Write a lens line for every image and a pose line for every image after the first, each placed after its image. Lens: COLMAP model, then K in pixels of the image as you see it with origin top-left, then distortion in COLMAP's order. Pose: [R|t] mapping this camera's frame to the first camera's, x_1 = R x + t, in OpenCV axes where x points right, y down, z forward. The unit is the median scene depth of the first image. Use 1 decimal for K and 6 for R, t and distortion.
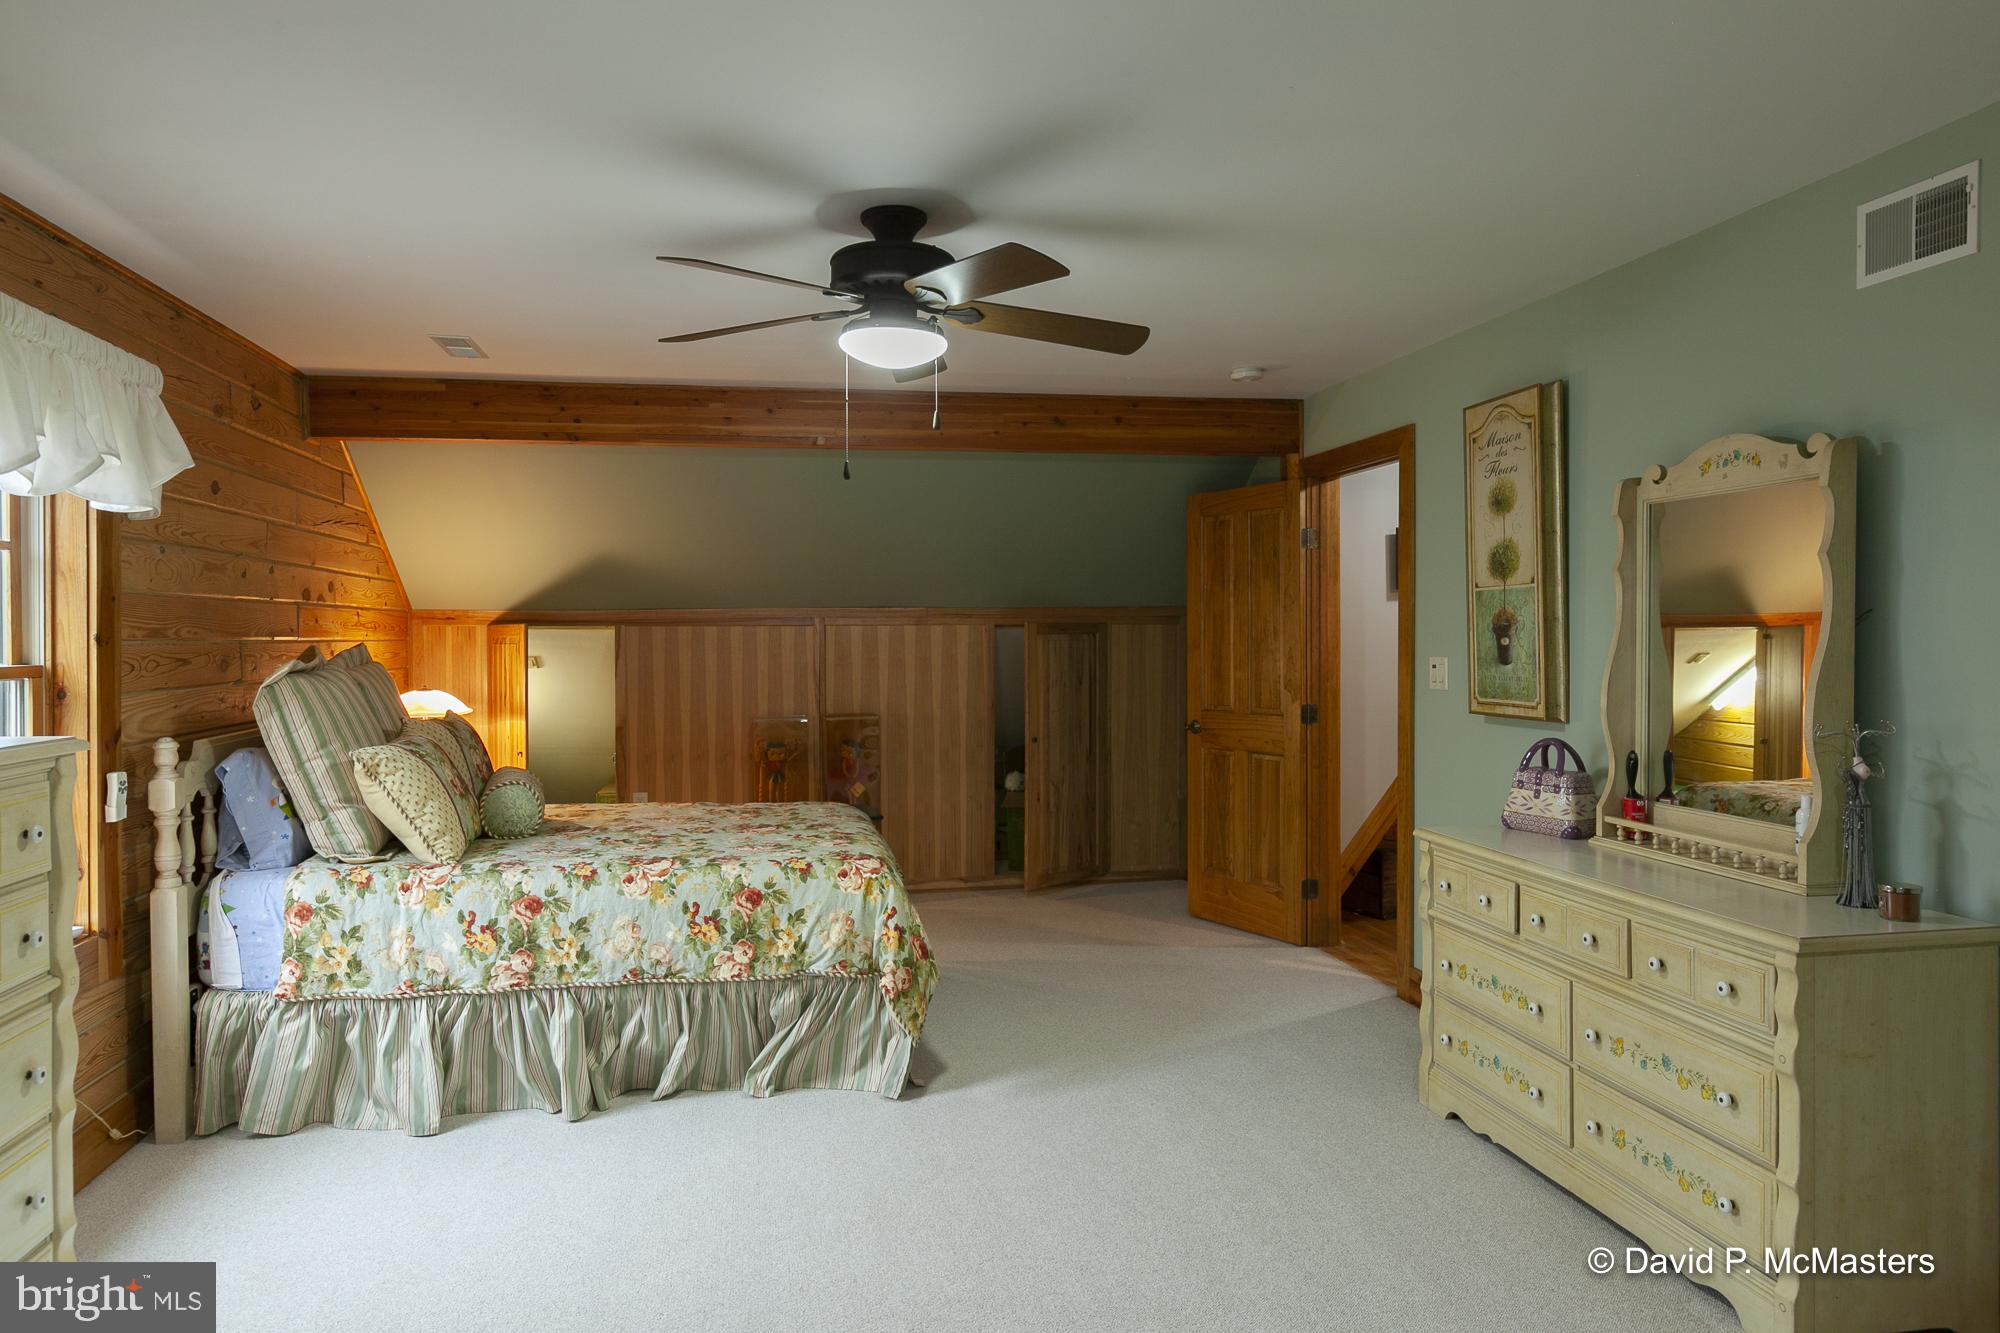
lens RADIAL K [[1337.6, 0, 998.1], [0, 1337.6, 666.3], [0, 0, 1]] dist [-0.000208, -0.000010]
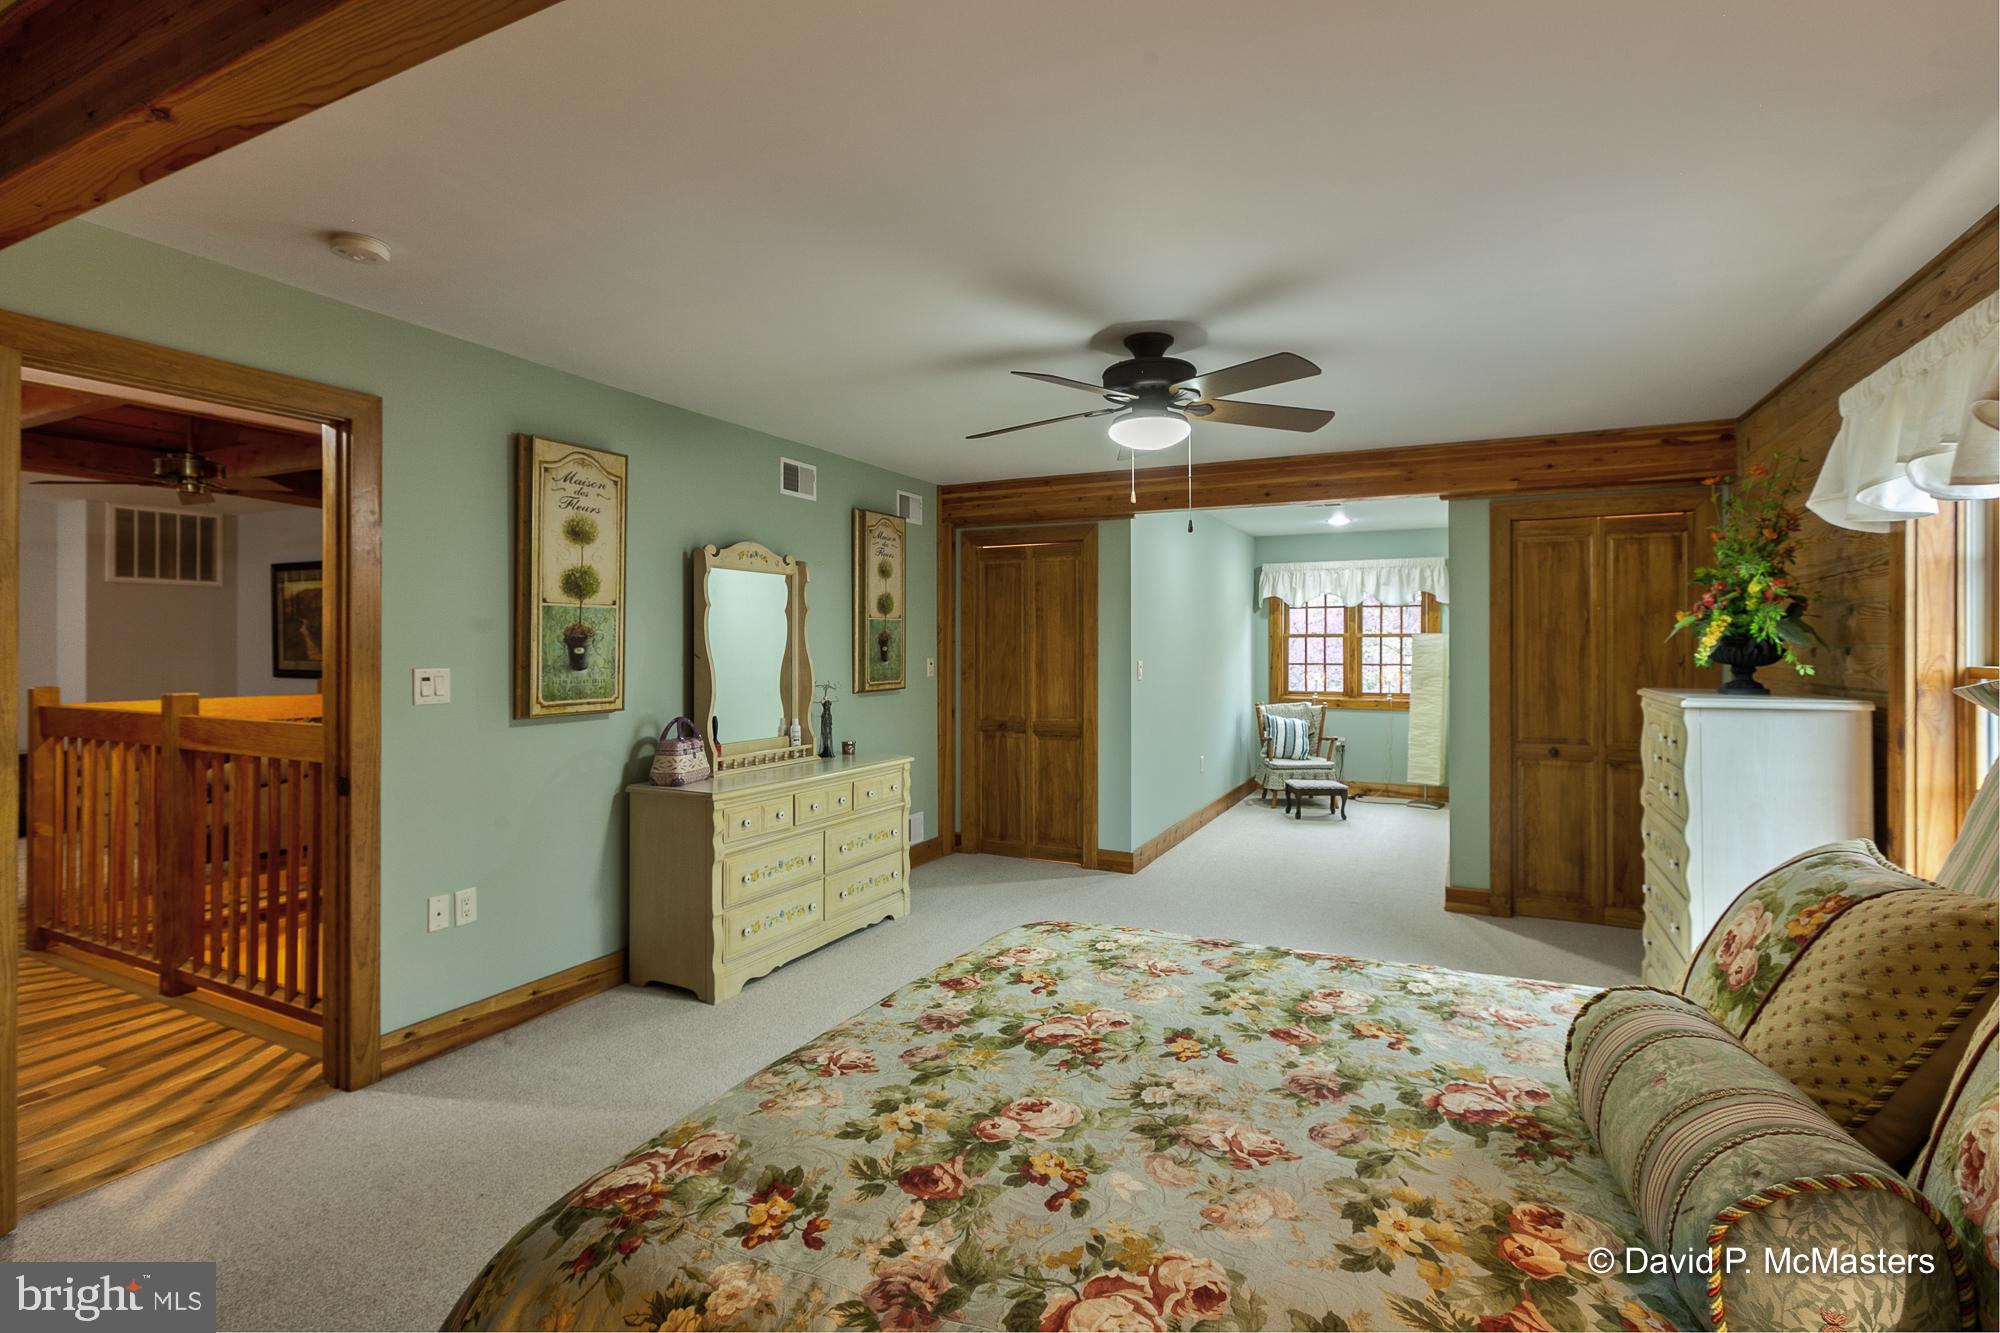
lens RADIAL K [[911.0, 0, 999.3], [0, 911.0, 645.2], [0, 0, 1]] dist [0.003427, -0.003408]
pose [[-0.793806, 0.005453, 0.608147, -0.415682], [0.016081, 0.999798, 0.012025, -0.027513], [-0.607958, 0.019325, -0.793734, 1.428746]]
